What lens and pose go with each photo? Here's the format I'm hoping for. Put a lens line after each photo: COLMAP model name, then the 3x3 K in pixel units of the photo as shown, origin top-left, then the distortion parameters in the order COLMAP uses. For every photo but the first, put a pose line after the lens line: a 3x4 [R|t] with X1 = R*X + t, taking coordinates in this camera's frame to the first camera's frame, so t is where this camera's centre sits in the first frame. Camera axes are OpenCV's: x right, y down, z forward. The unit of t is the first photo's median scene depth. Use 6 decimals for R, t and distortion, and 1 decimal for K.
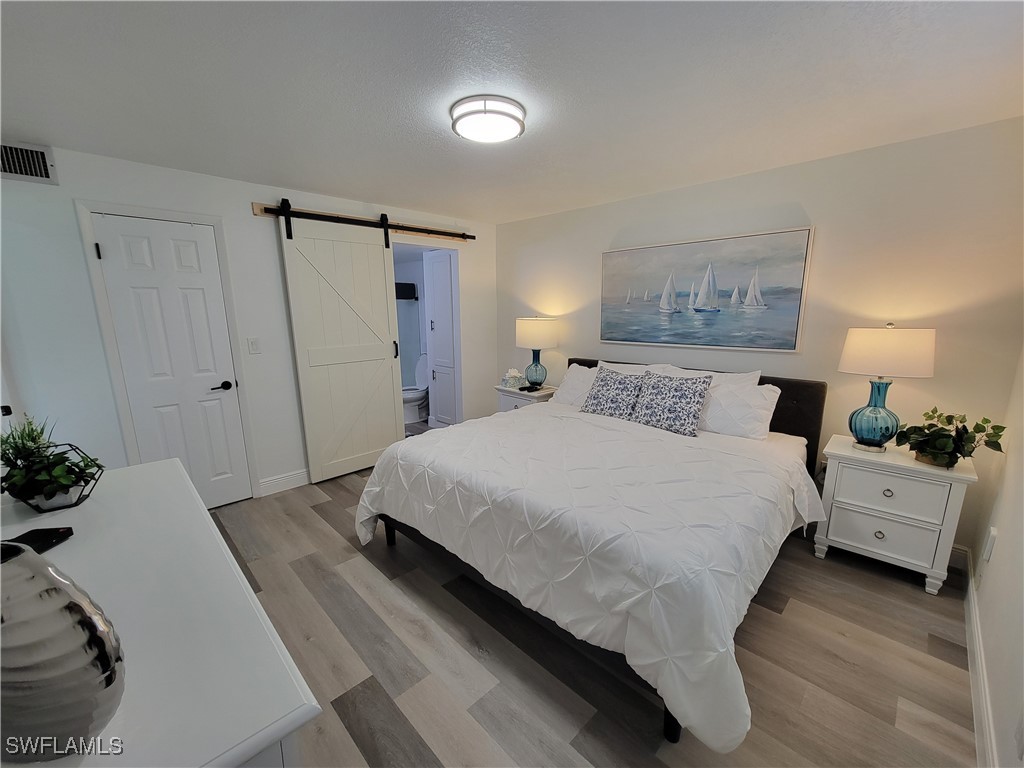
lens RADIAL K [[417.6, 0, 510.0], [0, 417.6, 390.0], [0, 0, 1]] dist [-0.000340, -0.000087]
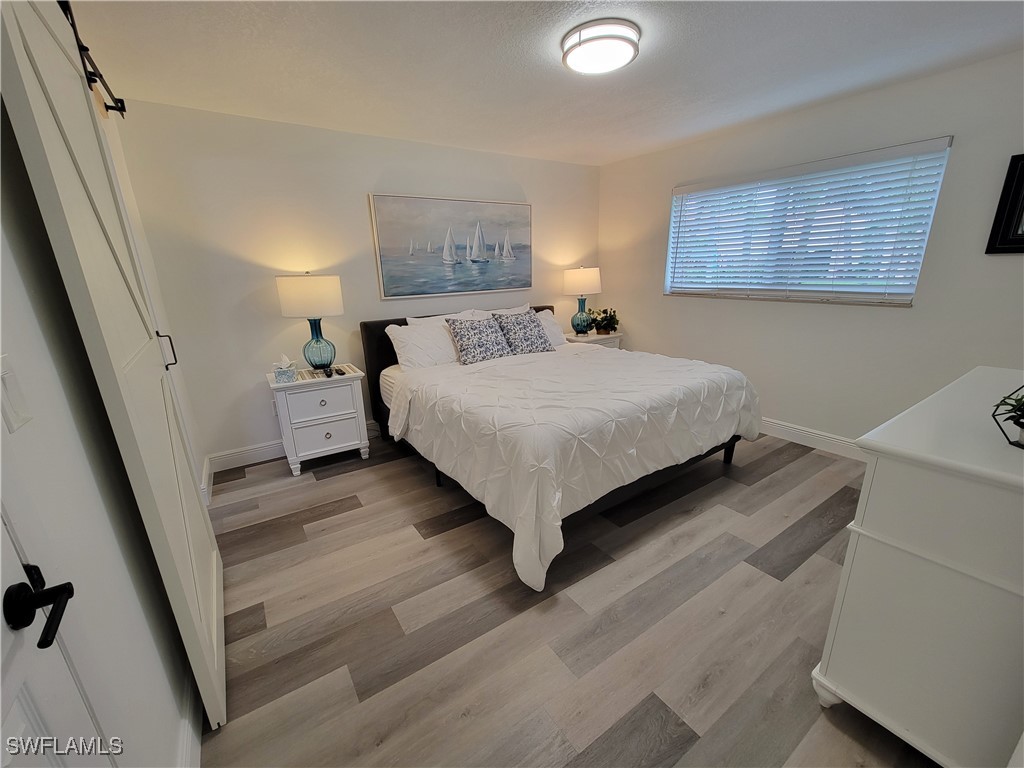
lens RADIAL K [[417.6, 0, 510.0], [0, 417.6, 390.0], [0, 0, 1]] dist [-0.000340, -0.000087]
pose [[0.186710, -0.277499, 0.942408, -0.768337], [0.214076, 0.947717, 0.236650, -0.103941], [-0.958807, 0.157562, 0.236354, 0.687118]]
